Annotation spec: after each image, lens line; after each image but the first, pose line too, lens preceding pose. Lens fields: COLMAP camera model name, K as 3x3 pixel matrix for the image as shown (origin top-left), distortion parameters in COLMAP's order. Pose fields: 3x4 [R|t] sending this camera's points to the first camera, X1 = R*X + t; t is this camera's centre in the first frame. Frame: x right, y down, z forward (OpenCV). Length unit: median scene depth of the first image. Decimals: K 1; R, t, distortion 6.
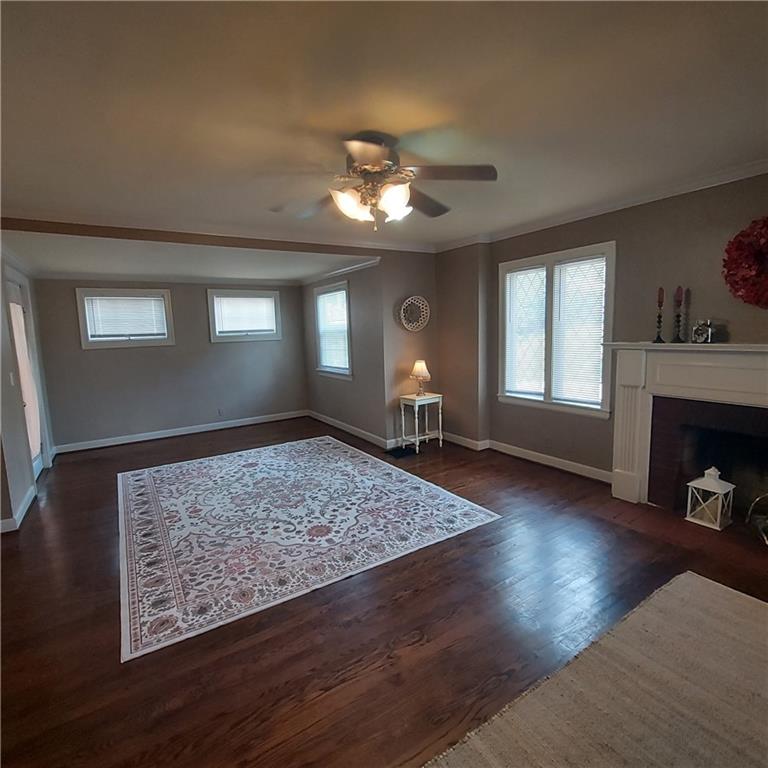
lens RADIAL K [[406.0, 0, 384.0], [0, 406.0, 384.0], [0, 0, 1]] dist [-0.019121, 0.001057]
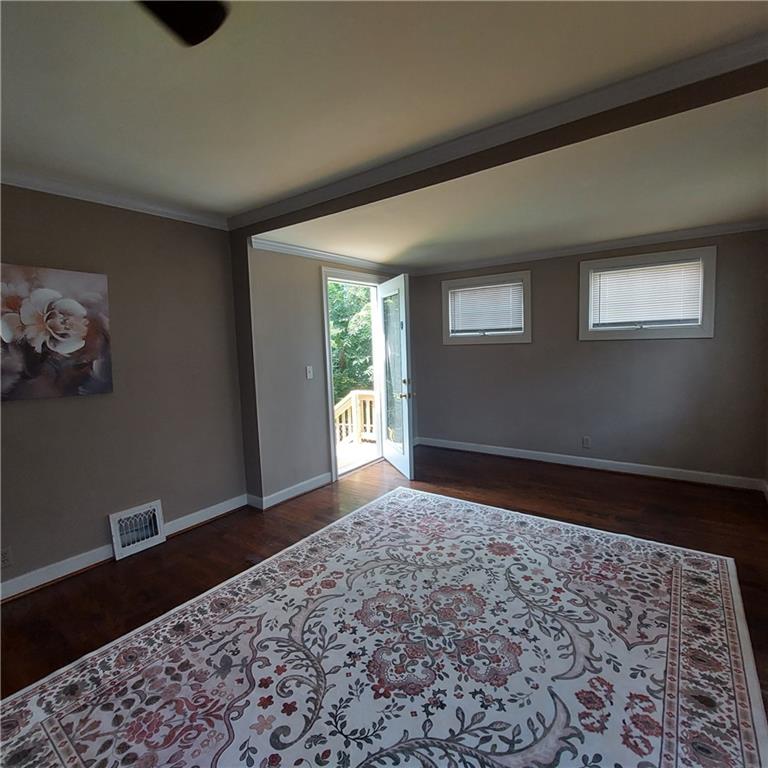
lens RADIAL K [[406.0, 0, 384.0], [0, 406.0, 384.0], [0, 0, 1]] dist [-0.019121, 0.001057]
pose [[0.348269, 0.125539, -0.928950, 0.152136], [-0.096696, 0.990516, 0.097607, -0.093432], [0.932394, 0.055832, 0.357105, 0.653796]]
